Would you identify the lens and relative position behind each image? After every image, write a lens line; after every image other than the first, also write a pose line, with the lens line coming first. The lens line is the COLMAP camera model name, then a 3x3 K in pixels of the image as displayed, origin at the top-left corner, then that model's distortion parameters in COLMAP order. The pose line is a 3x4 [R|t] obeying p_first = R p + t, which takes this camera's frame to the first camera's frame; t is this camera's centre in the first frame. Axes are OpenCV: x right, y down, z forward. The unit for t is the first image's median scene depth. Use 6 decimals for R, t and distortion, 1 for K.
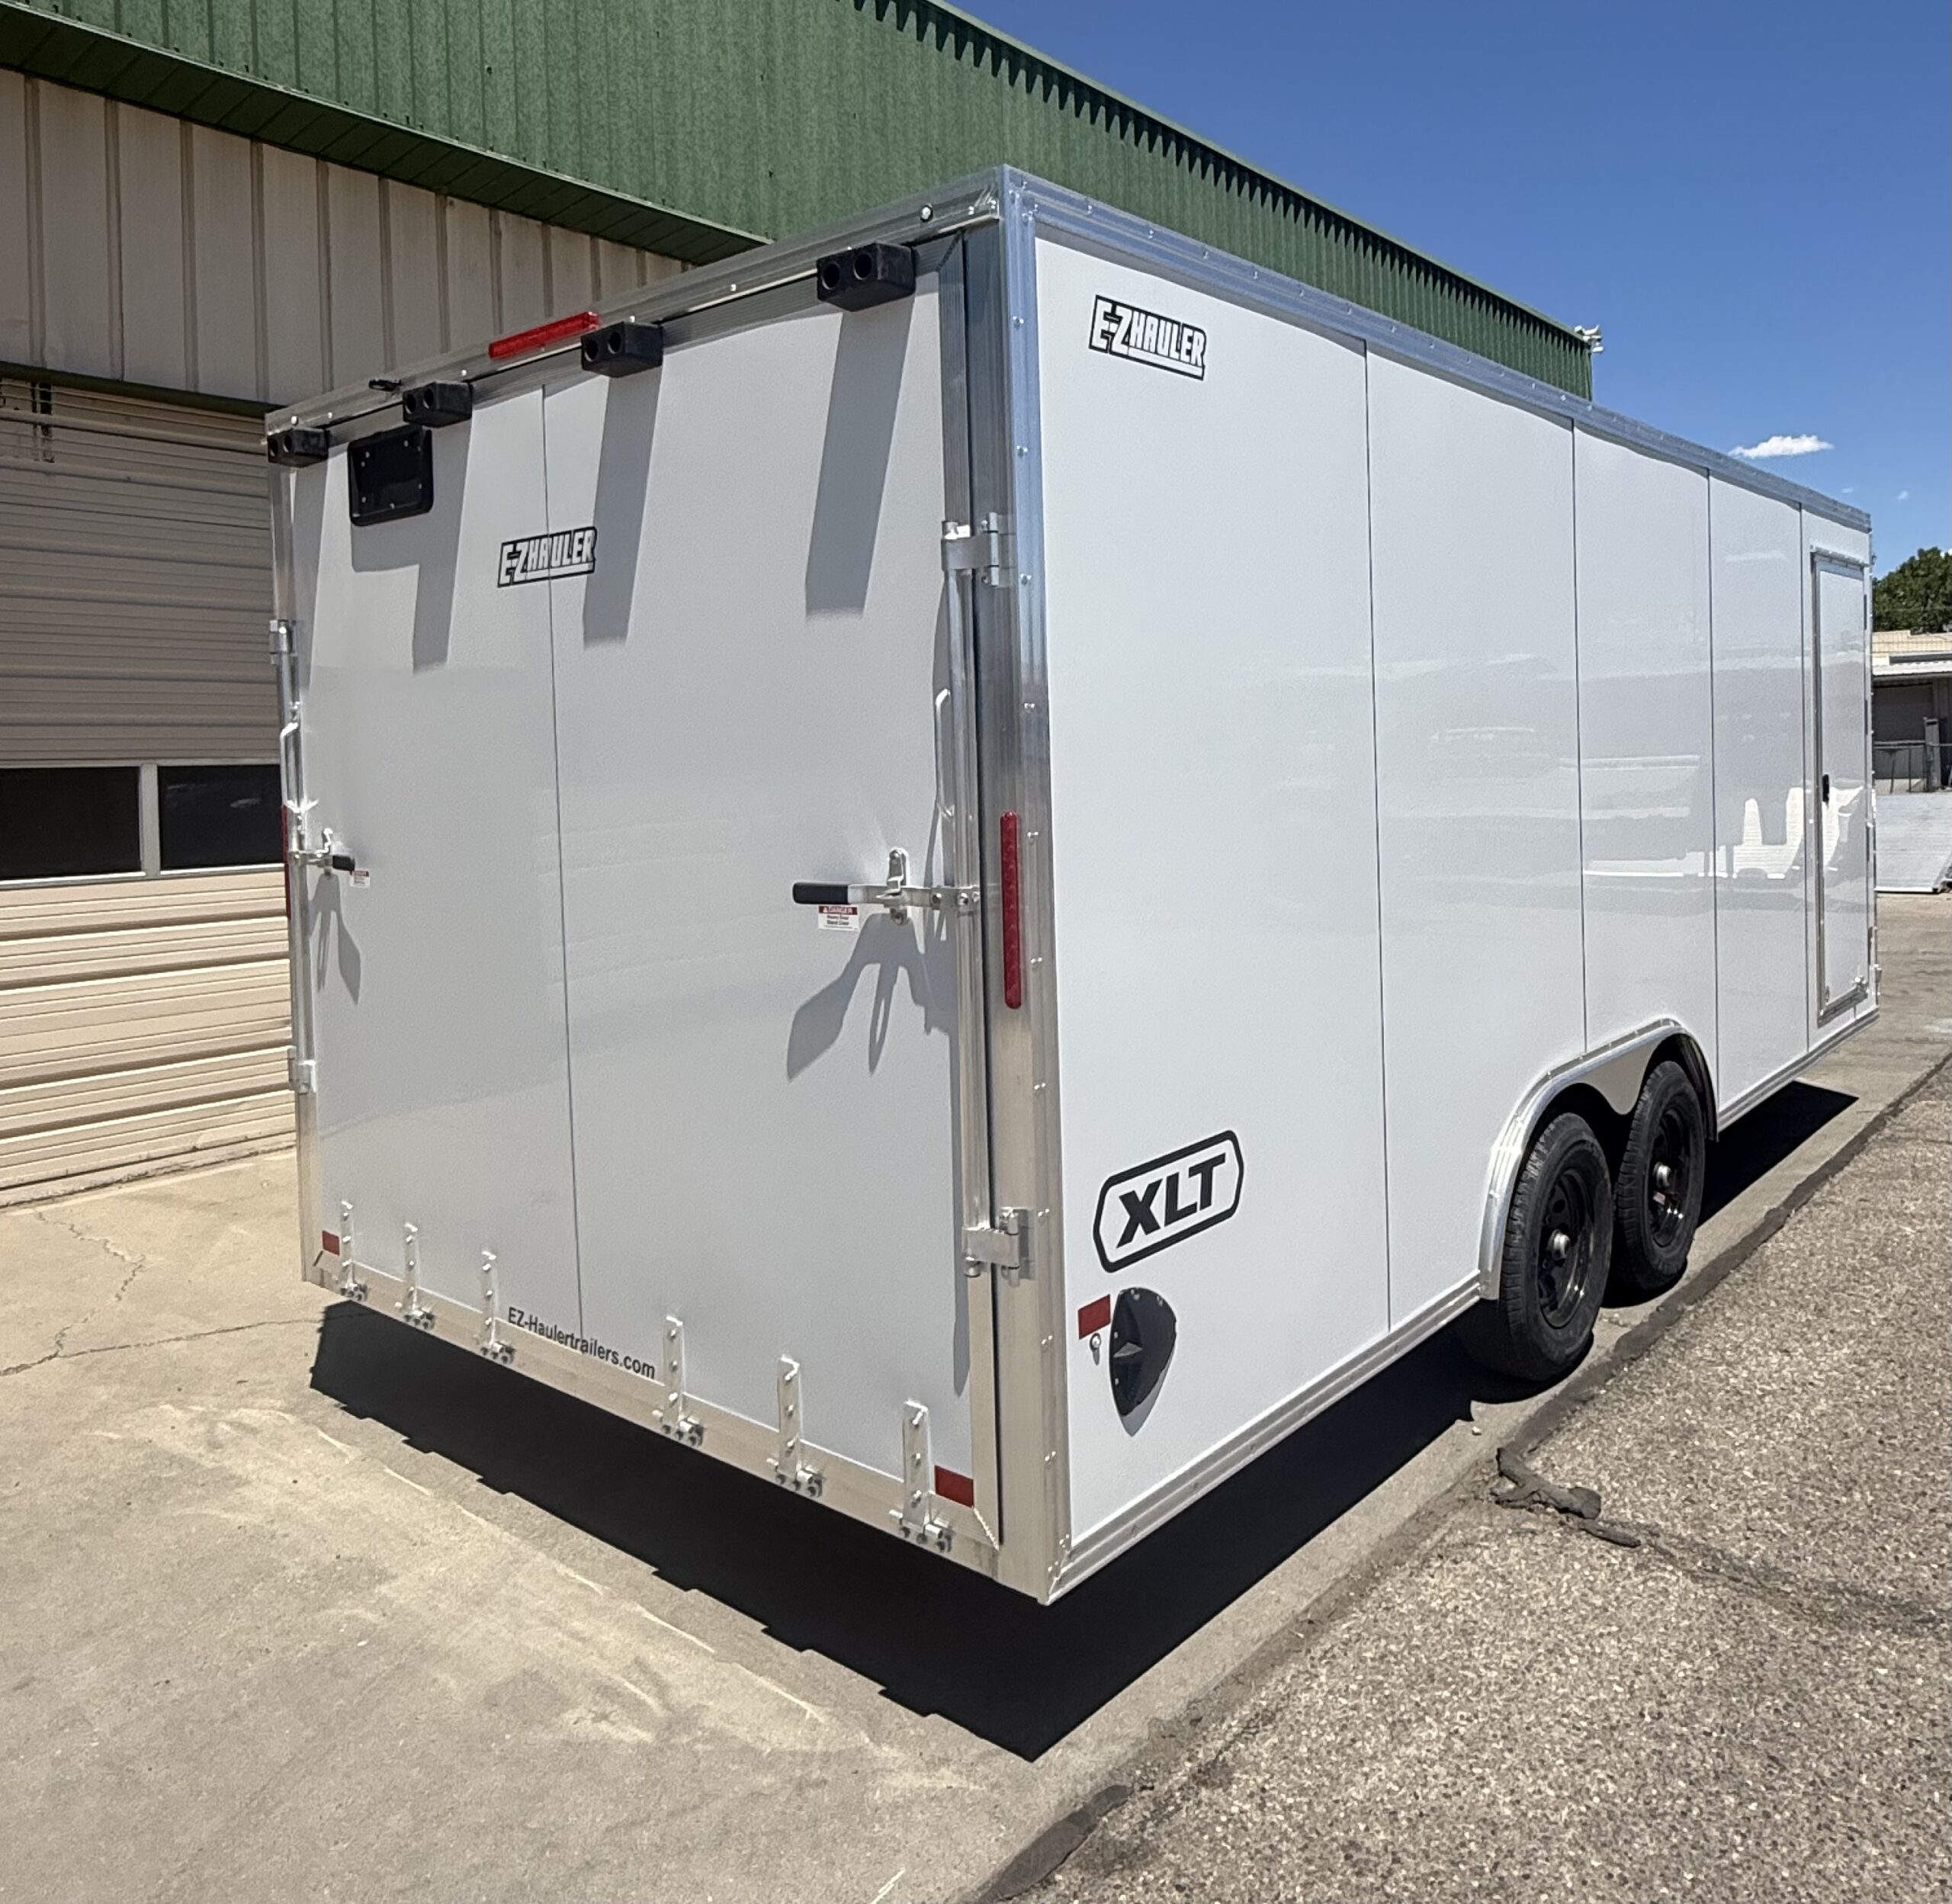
lens RADIAL K [[1564.2, 0, 974.4], [0, 1564.2, 773.4], [0, 0, 1]] dist [-0.000887, 0.000791]
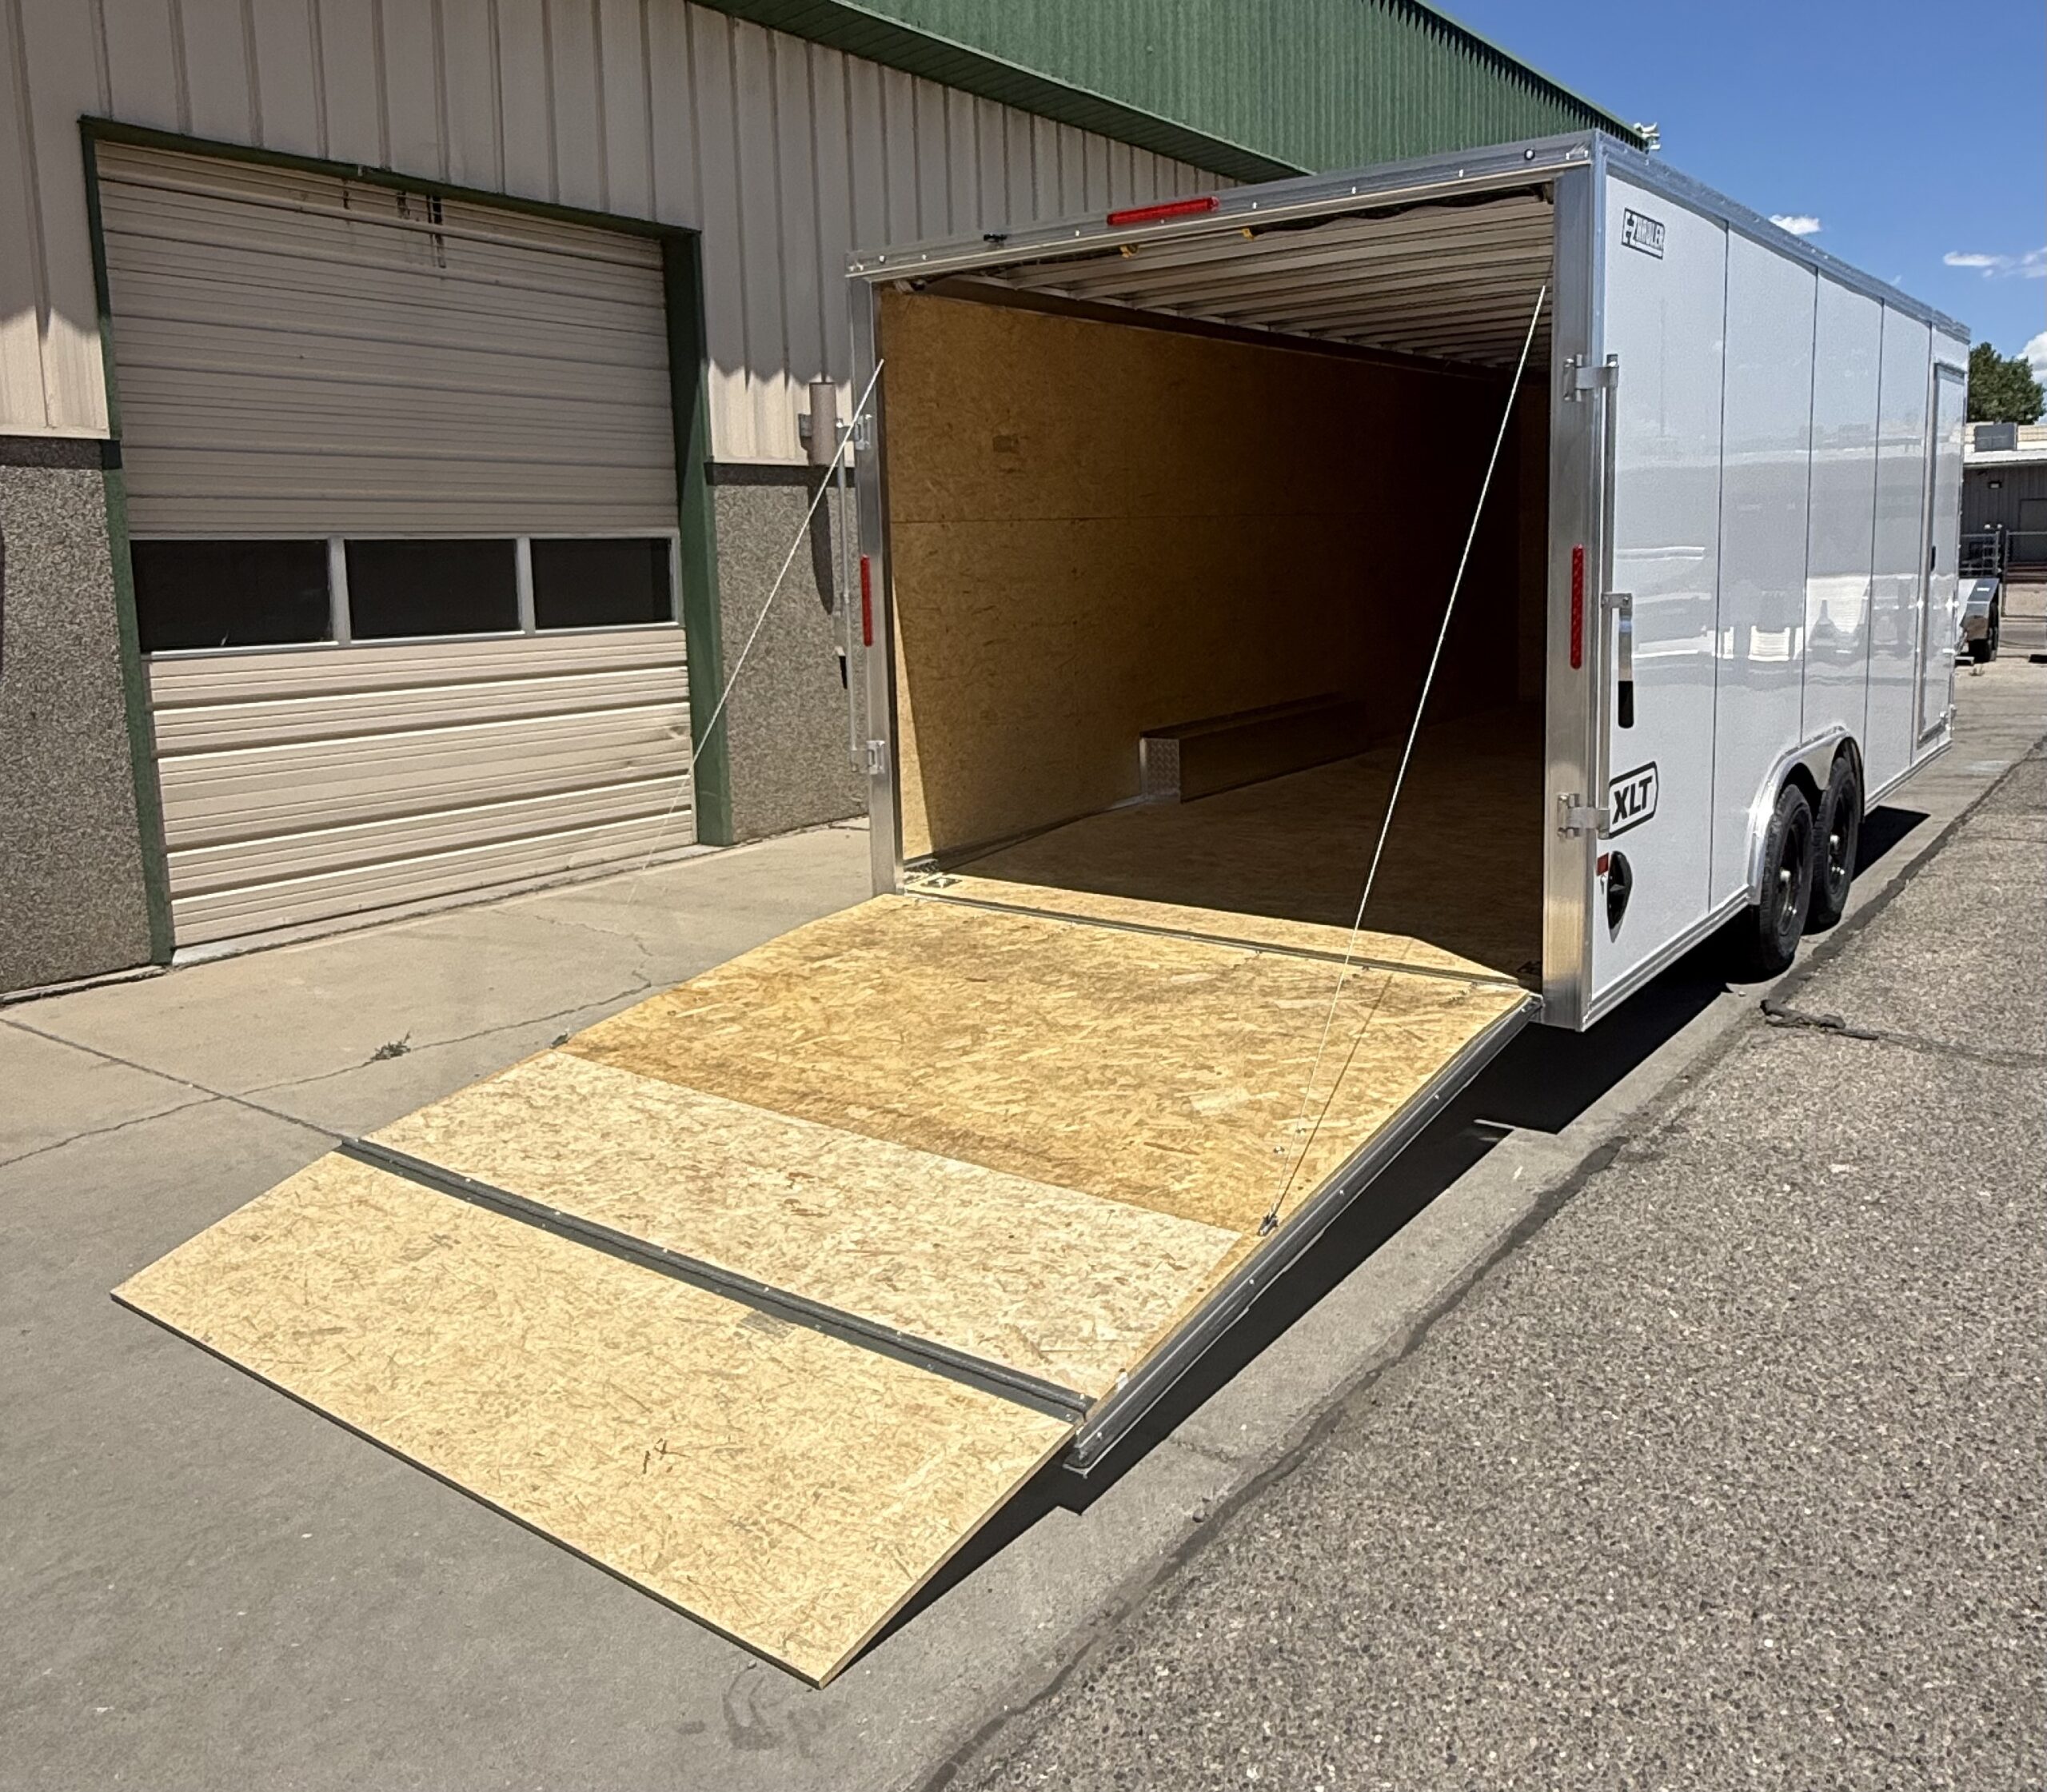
lens RADIAL K [[1645.9, 0, 1028.2], [0, 1645.9, 745.1], [0, 0, 1]] dist [-0.003498, -0.003108]
pose [[0.997692, -0.006970, 0.067546, -0.299930], [-0.000209, 0.994399, 0.105694, 0.022940], [-0.067905, -0.105464, 0.992102, -0.297943]]
